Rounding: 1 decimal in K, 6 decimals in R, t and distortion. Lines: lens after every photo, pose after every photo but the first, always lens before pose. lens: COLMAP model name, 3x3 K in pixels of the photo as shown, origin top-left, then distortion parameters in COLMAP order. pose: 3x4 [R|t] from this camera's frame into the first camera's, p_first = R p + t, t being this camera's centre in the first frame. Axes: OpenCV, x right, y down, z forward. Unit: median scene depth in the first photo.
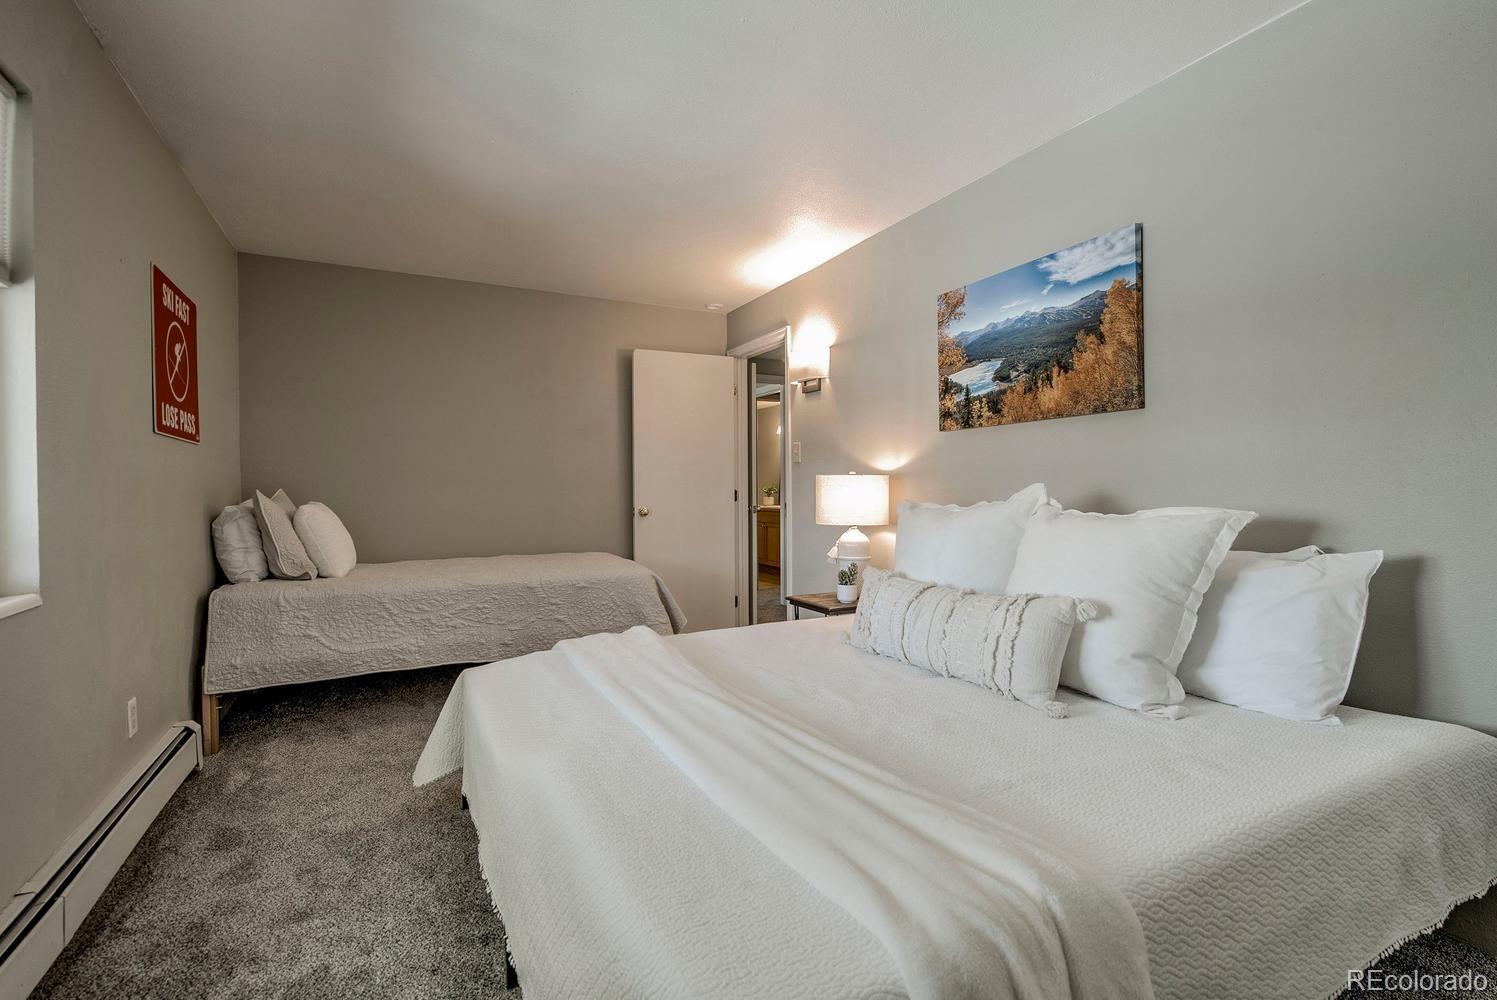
lens RADIAL K [[669.2, 0, 746.2], [0, 669.2, 502.3], [0, 0, 1]] dist [-0.015520, -0.001169]
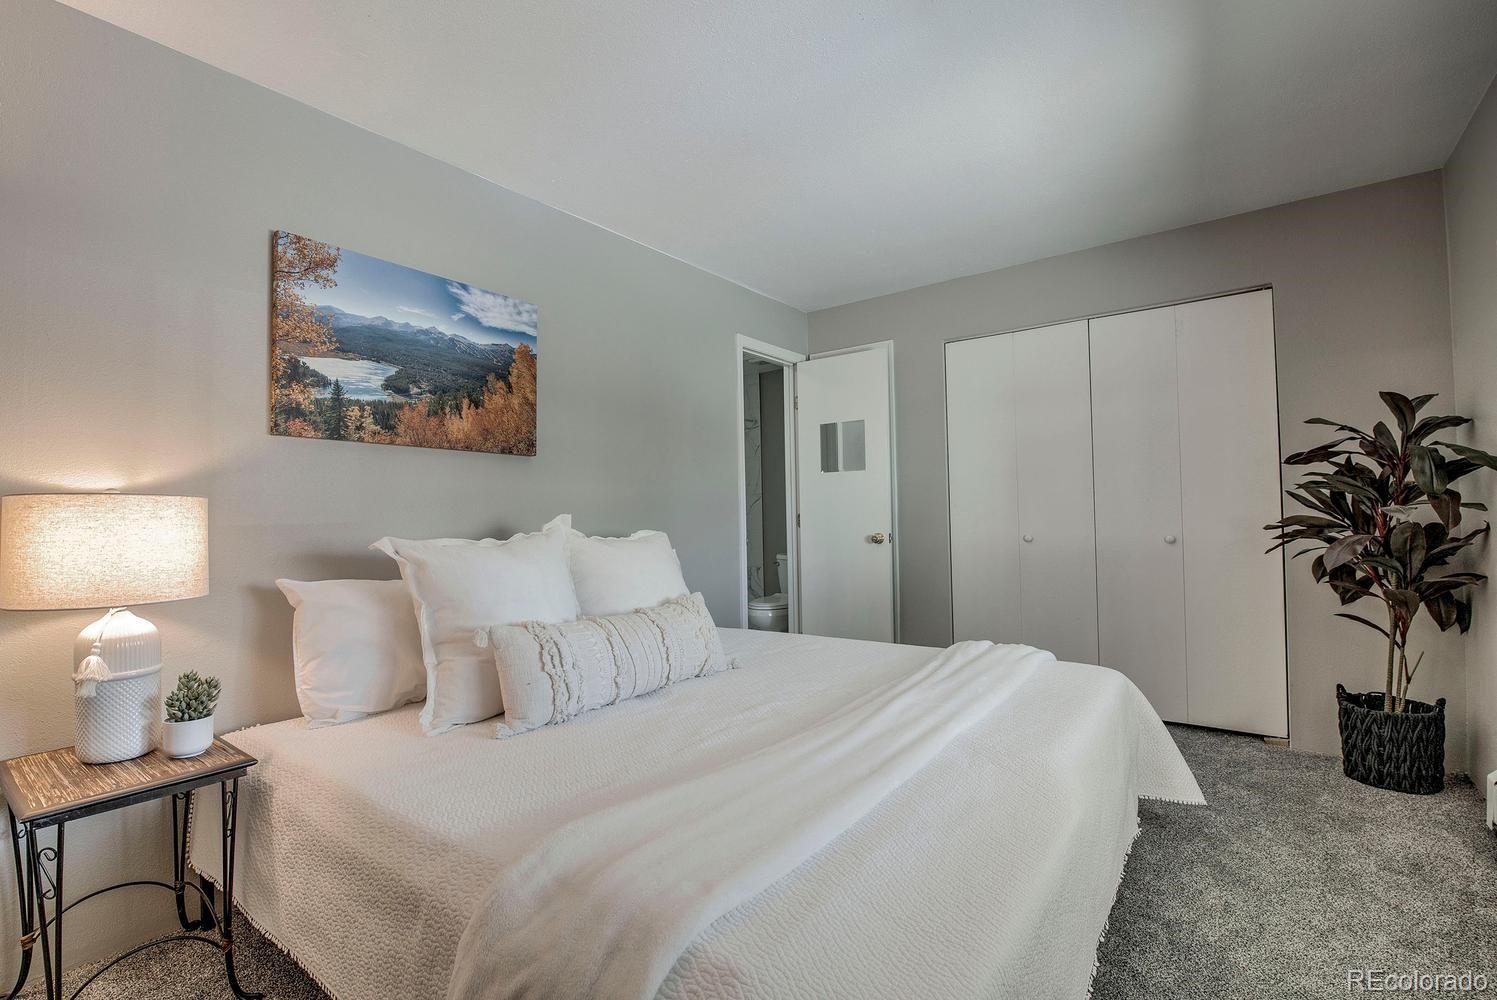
lens RADIAL K [[669.2, 0, 746.2], [0, 669.2, 502.3], [0, 0, 1]] dist [-0.015520, -0.001169]
pose [[-0.431896, 0.044997, 0.900800, -0.587439], [0.031671, 0.998895, -0.034713, -0.002854], [-0.901367, 0.013536, -0.432844, 1.041022]]
